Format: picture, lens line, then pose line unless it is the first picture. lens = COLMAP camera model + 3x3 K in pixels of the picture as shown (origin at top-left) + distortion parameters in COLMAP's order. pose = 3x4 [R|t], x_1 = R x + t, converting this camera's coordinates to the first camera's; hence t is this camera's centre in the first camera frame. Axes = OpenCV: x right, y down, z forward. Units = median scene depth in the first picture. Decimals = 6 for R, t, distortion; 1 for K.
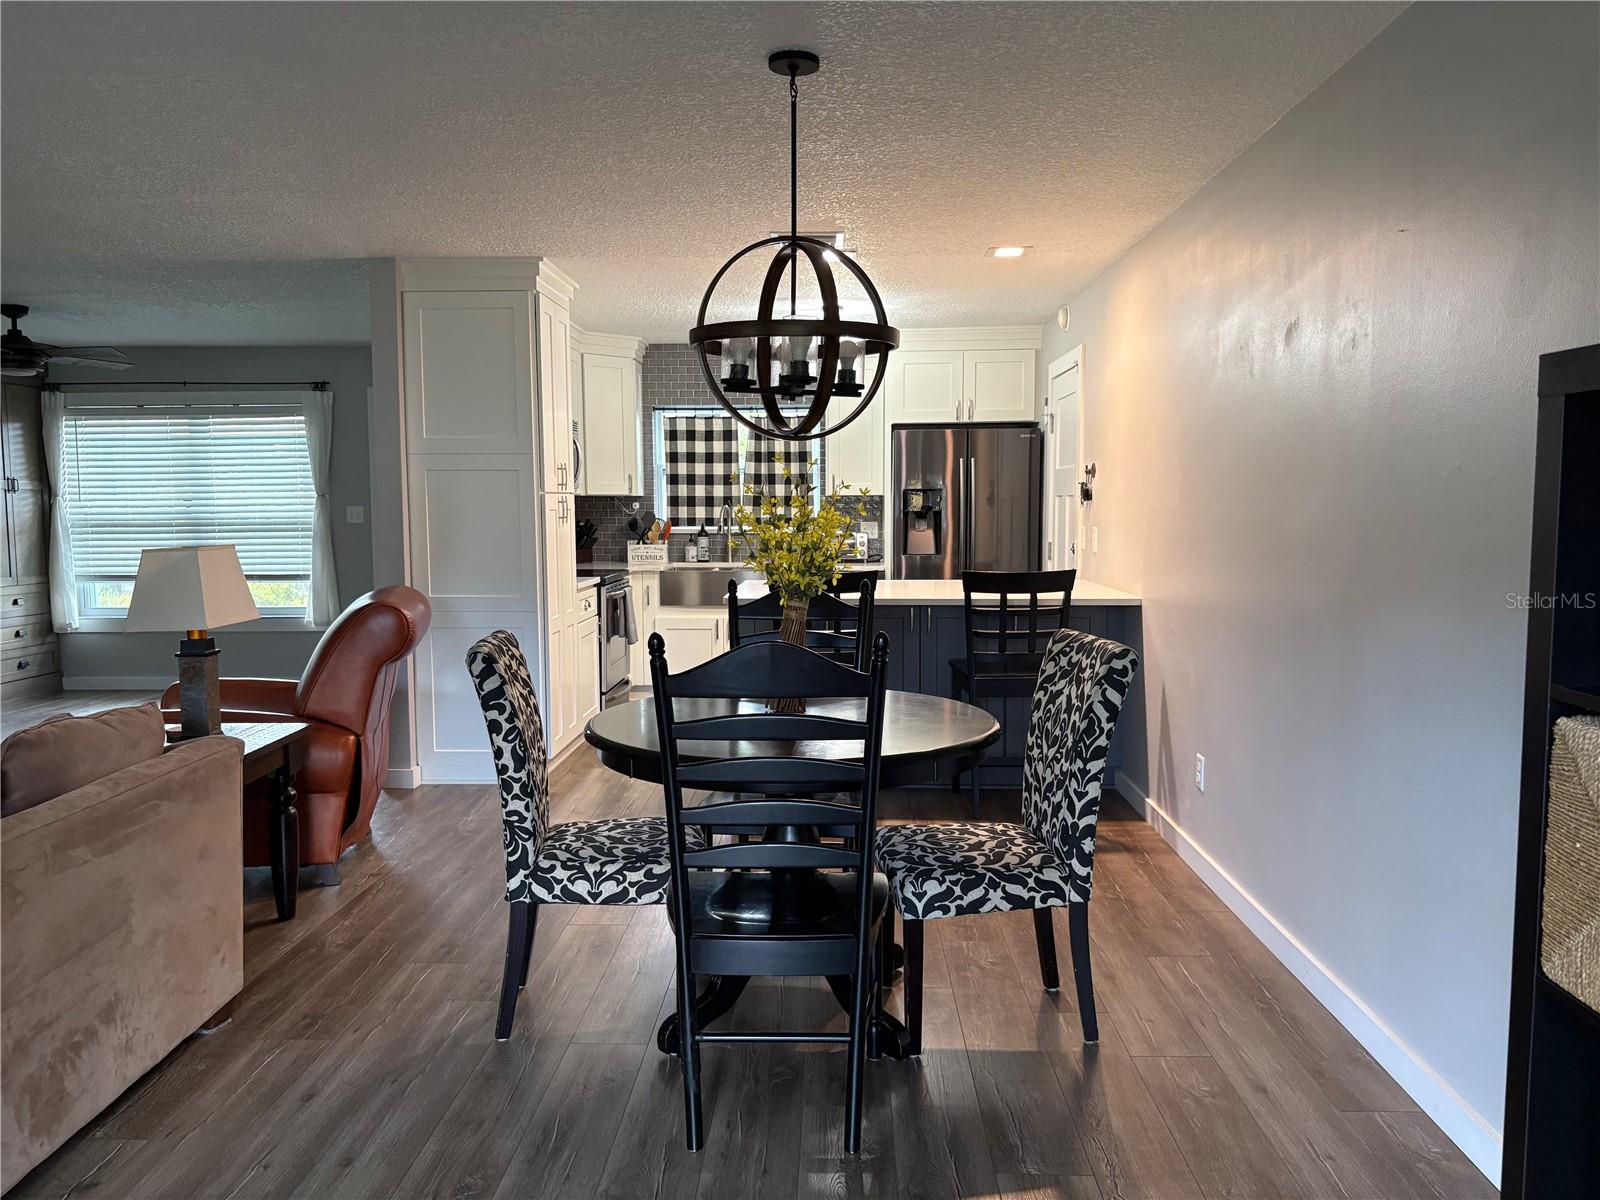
lens RADIAL K [[1225.5, 0, 805.5], [0, 1225.5, 619.9], [0, 0, 1]] dist [0.046932, -0.053469]
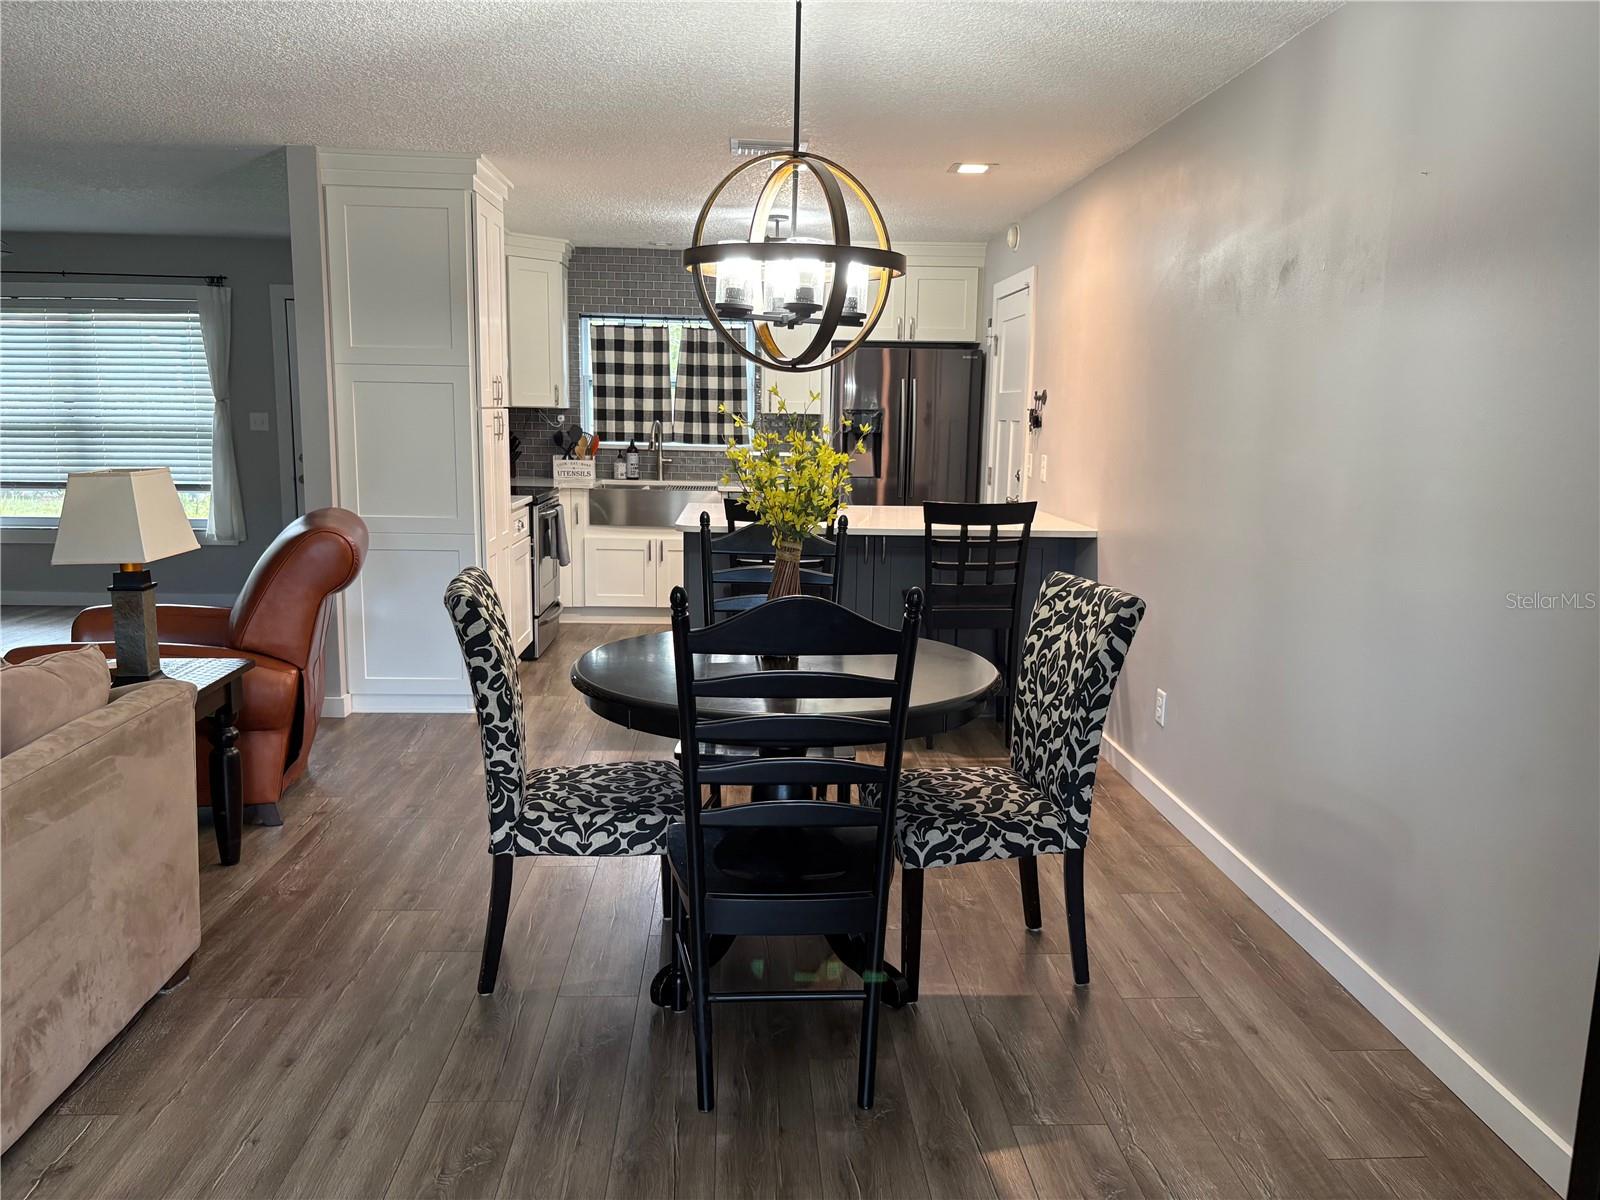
lens RADIAL K [[1225.5, 0, 814.4], [0, 1225.5, 624.4], [0, 0, 1]] dist [0.046932, -0.053469]
pose [[0.995727, 0.006541, 0.092111, -0.038051], [-0.013681, 0.996929, 0.077108, -0.012318], [-0.091323, -0.078039, 0.992759, 0.019508]]
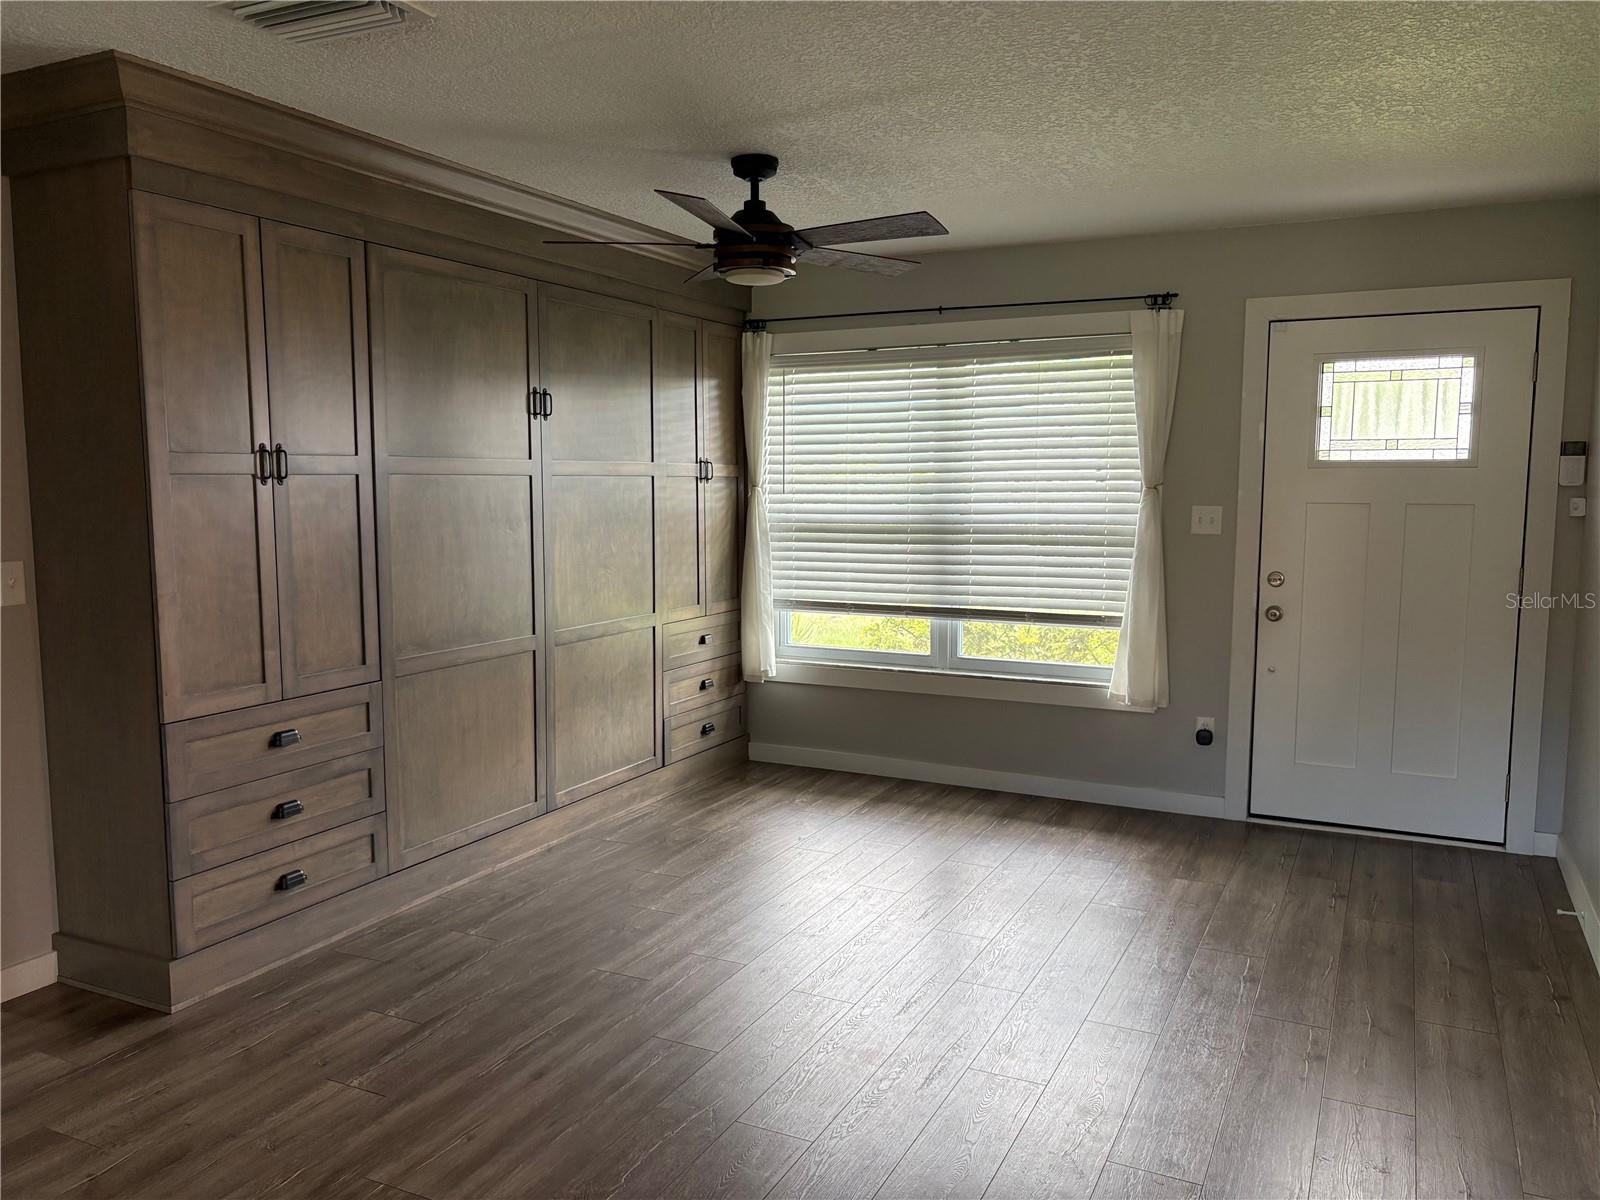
lens RADIAL K [[1225.5, 0, 798.0], [0, 1225.5, 603.3], [0, 0, 1]] dist [0.046932, -0.053469]
pose [[0.904861, 0.048218, -0.422968, -0.383987], [-0.037965, 0.998746, 0.032637, -0.075829], [0.424011, -0.013474, 0.905557, 0.514236]]
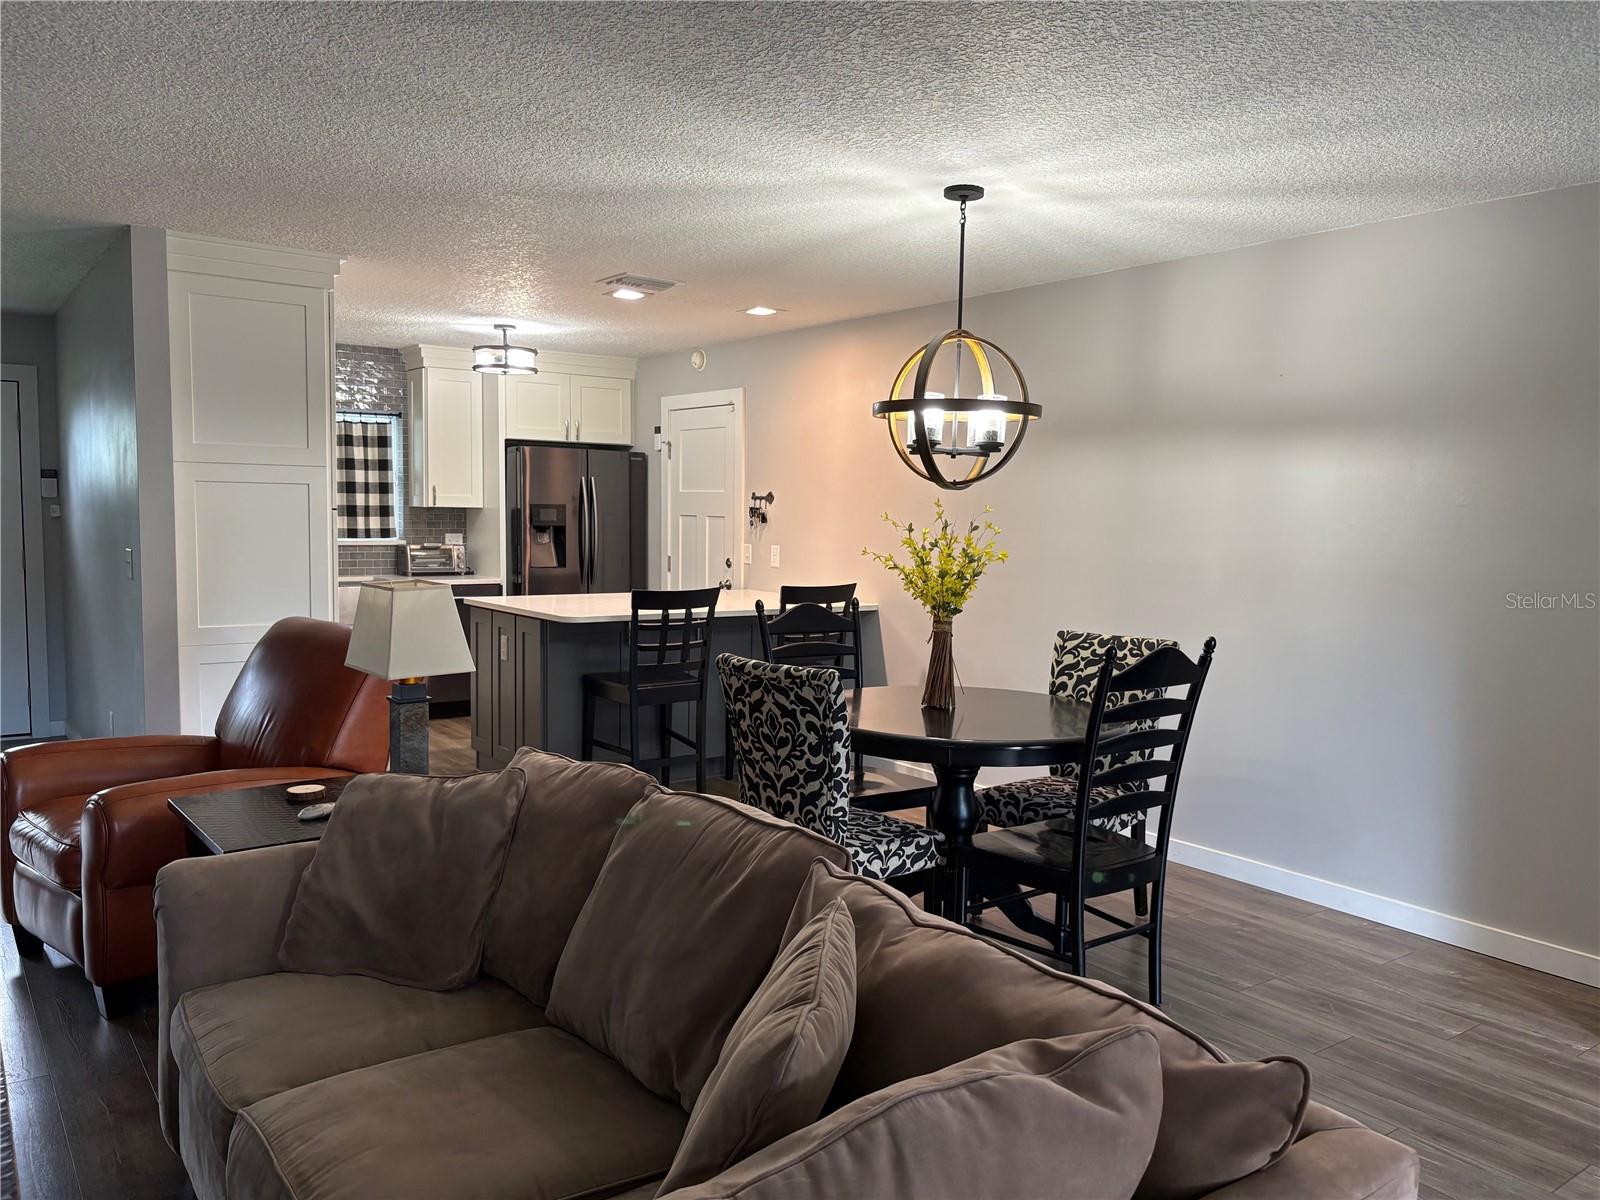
lens RADIAL K [[1225.5, 0, 832.7], [0, 1225.5, 616.6], [0, 0, 1]] dist [0.046932, -0.053469]
pose [[0.778217, -0.035056, 0.627016, -0.439196], [0.037033, 0.999265, 0.009905, -0.016119], [-0.626902, 0.015513, 0.778944, 0.048955]]
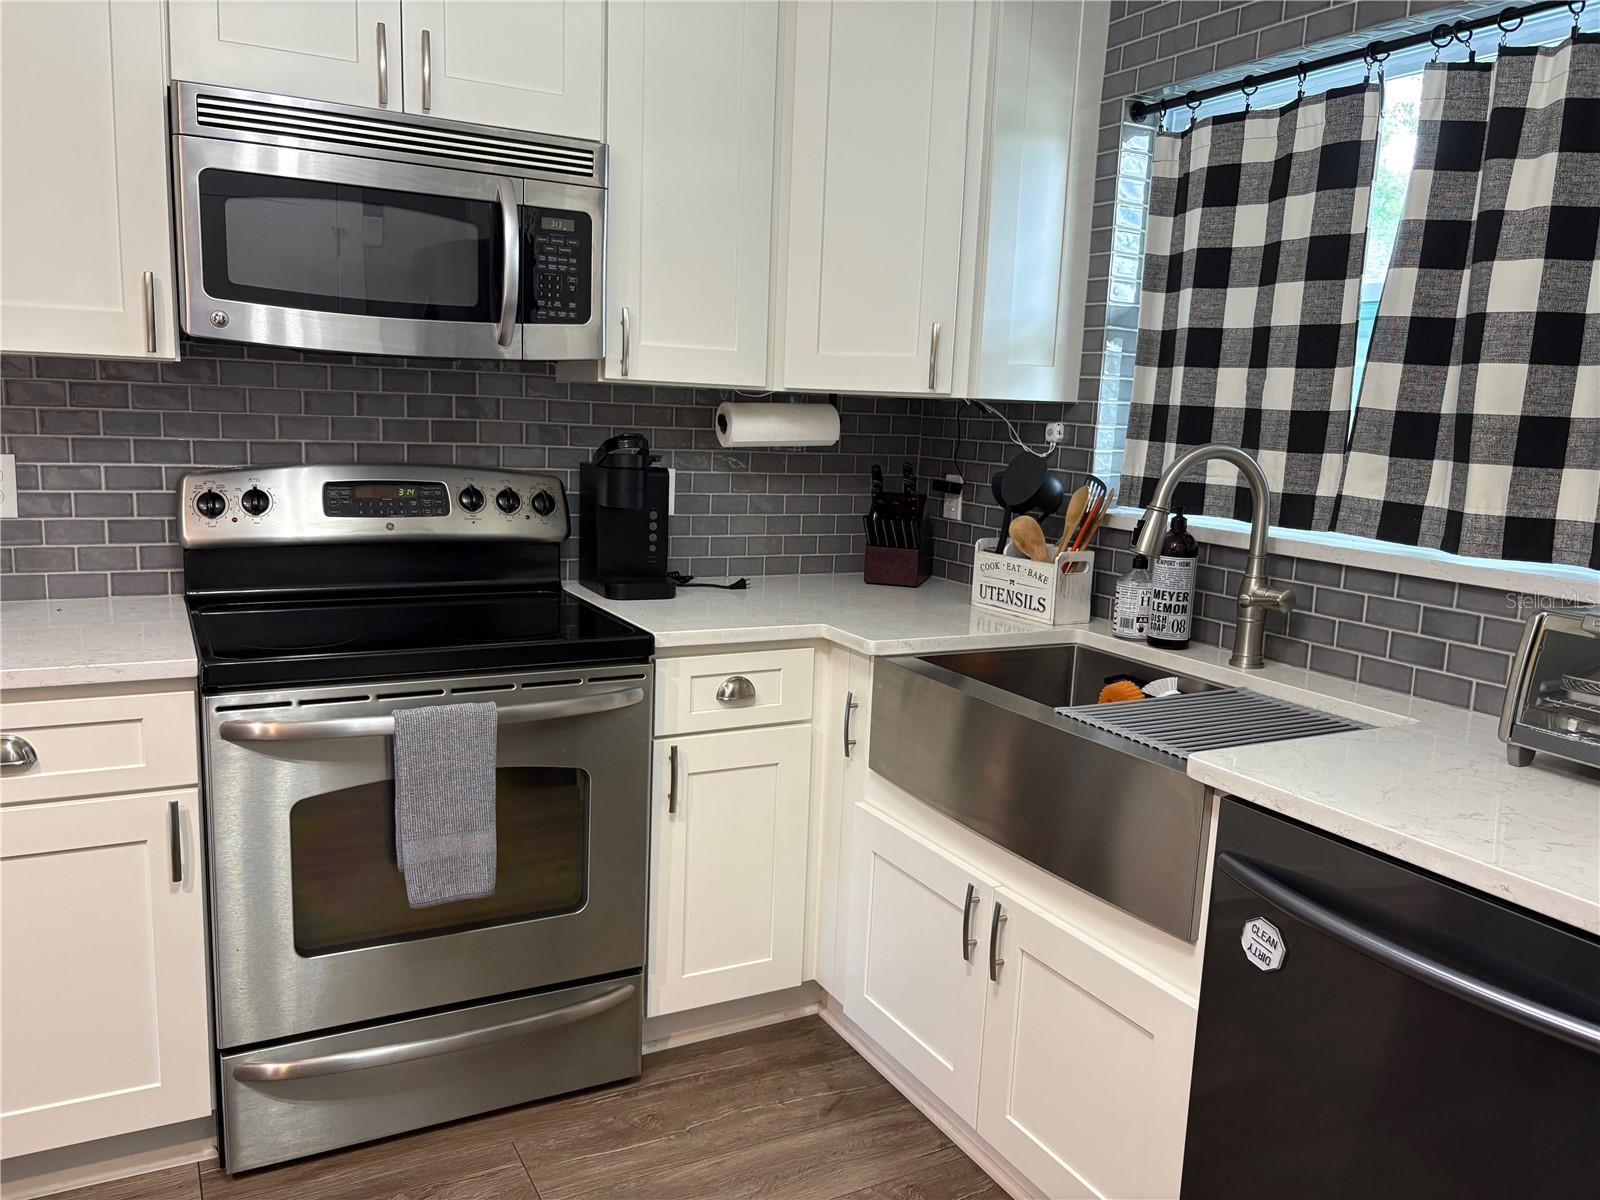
lens RADIAL K [[1225.5, 0, 788.0], [0, 1225.5, 603.6], [0, 0, 1]] dist [0.046932, -0.053469]
pose [[0.492426, 0.164931, -0.854585, 0.146806], [-0.125268, 0.985088, 0.117937, -0.102910], [0.861293, 0.048977, 0.505743, 1.024928]]
